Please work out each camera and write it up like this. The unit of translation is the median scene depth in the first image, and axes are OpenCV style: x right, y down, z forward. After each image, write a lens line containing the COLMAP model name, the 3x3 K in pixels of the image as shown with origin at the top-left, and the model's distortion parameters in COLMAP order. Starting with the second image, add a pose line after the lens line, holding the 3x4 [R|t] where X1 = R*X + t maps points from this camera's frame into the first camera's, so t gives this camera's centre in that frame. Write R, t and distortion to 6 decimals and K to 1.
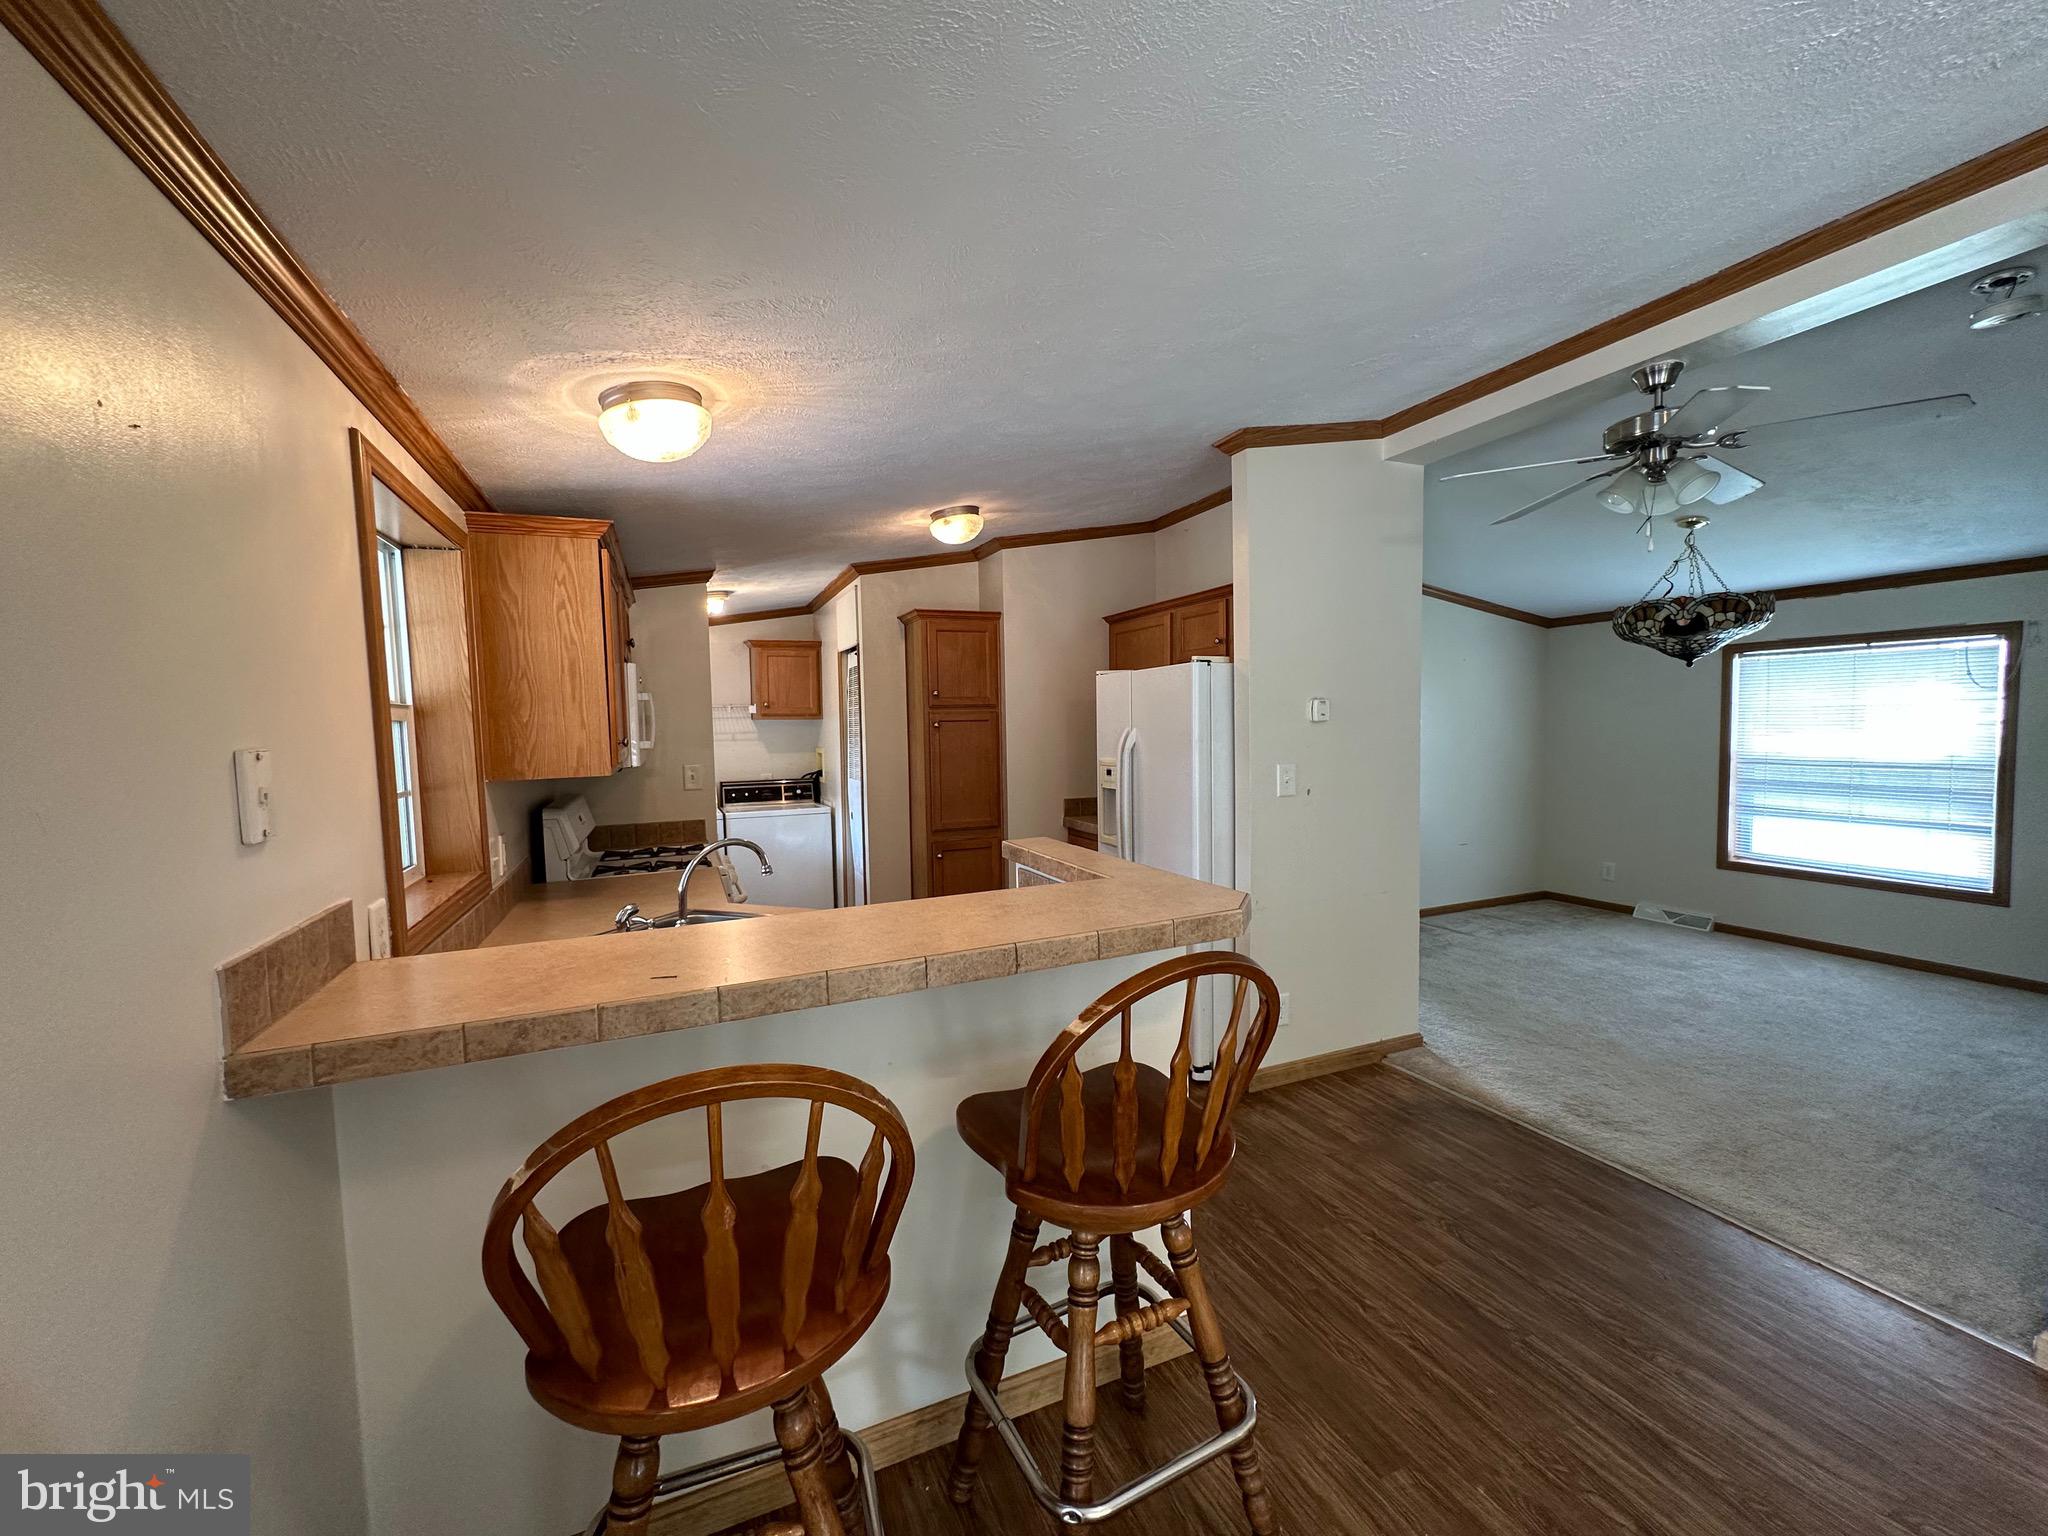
lens RADIAL K [[819.1, 0, 1024.0], [0, 819.1, 768.0], [0, 0, 1]] dist [-0.000283, 0.000435]
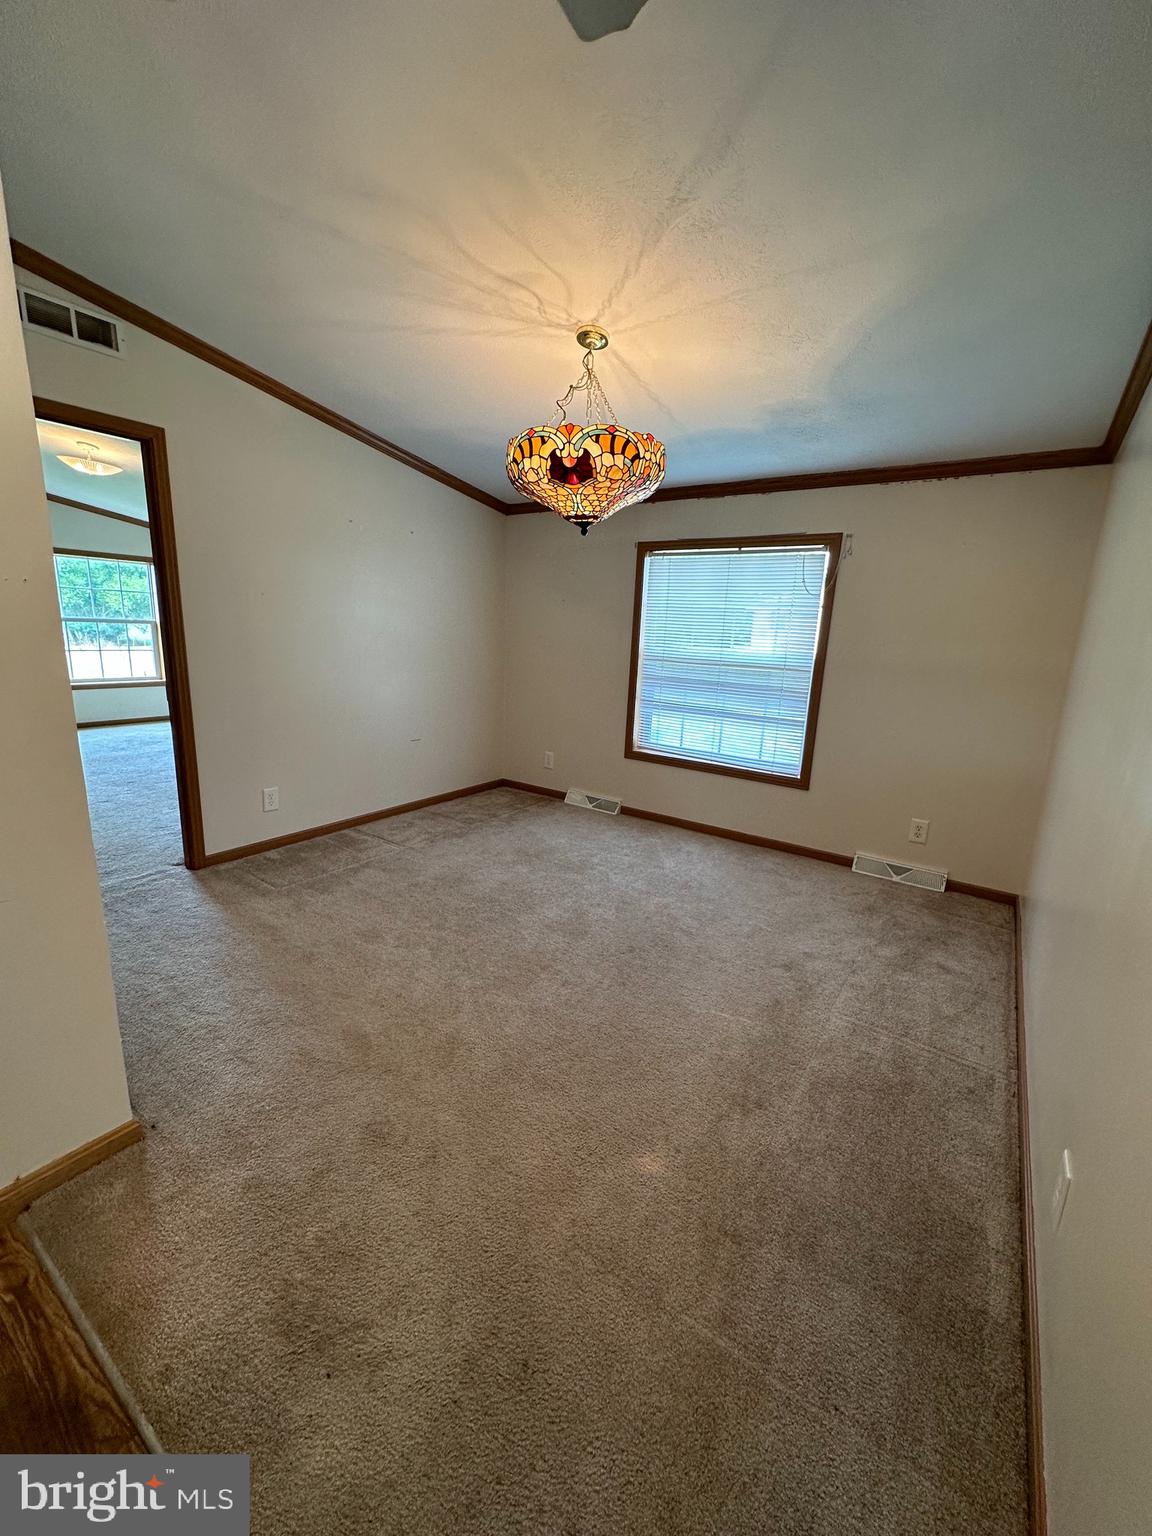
lens RADIAL K [[614.3, 0, 577.7], [0, 614.3, 768.6], [0, 0, 1]] dist [-0.000283, 0.000435]
pose [[0.845739, -0.063070, 0.529856, 0.443334], [-0.031368, 0.985396, 0.167364, 0.002833], [-0.532674, -0.158167, 0.831410, 0.434188]]
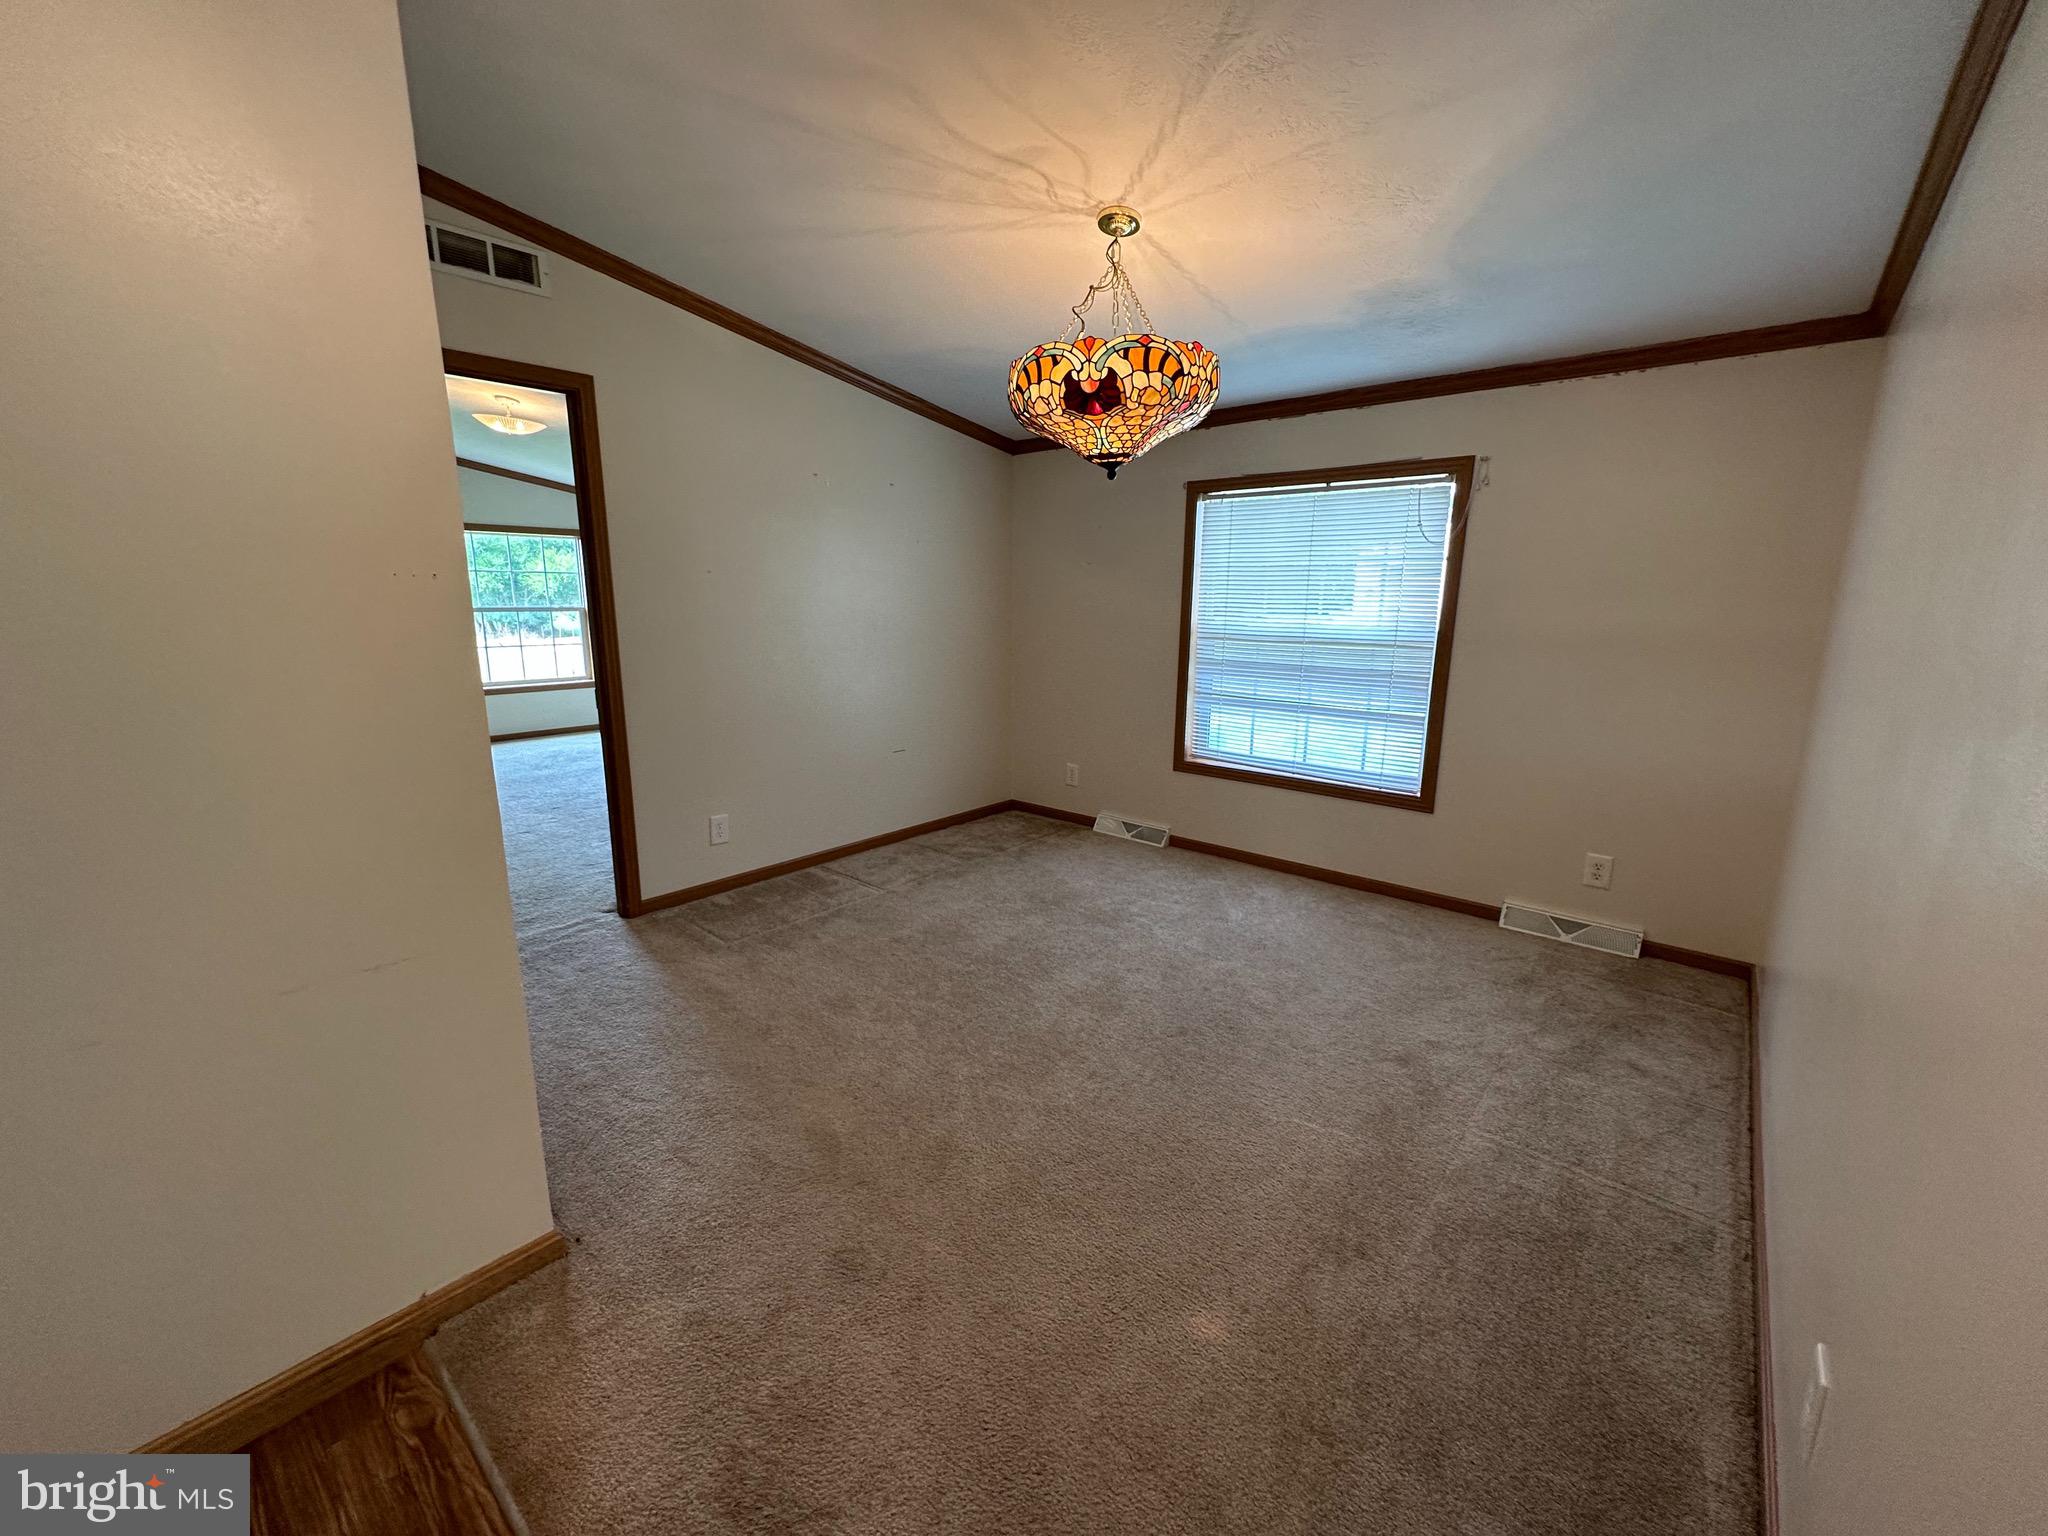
lens RADIAL K [[819.1, 0, 1024.0], [0, 819.1, 768.0], [0, 0, 1]] dist [-0.000283, 0.000435]
pose [[0.898507, -0.064037, 0.434263, 0.446074], [-0.002529, 0.988530, 0.151003, -0.001723], [-0.438952, -0.136776, 0.888039, 0.427422]]
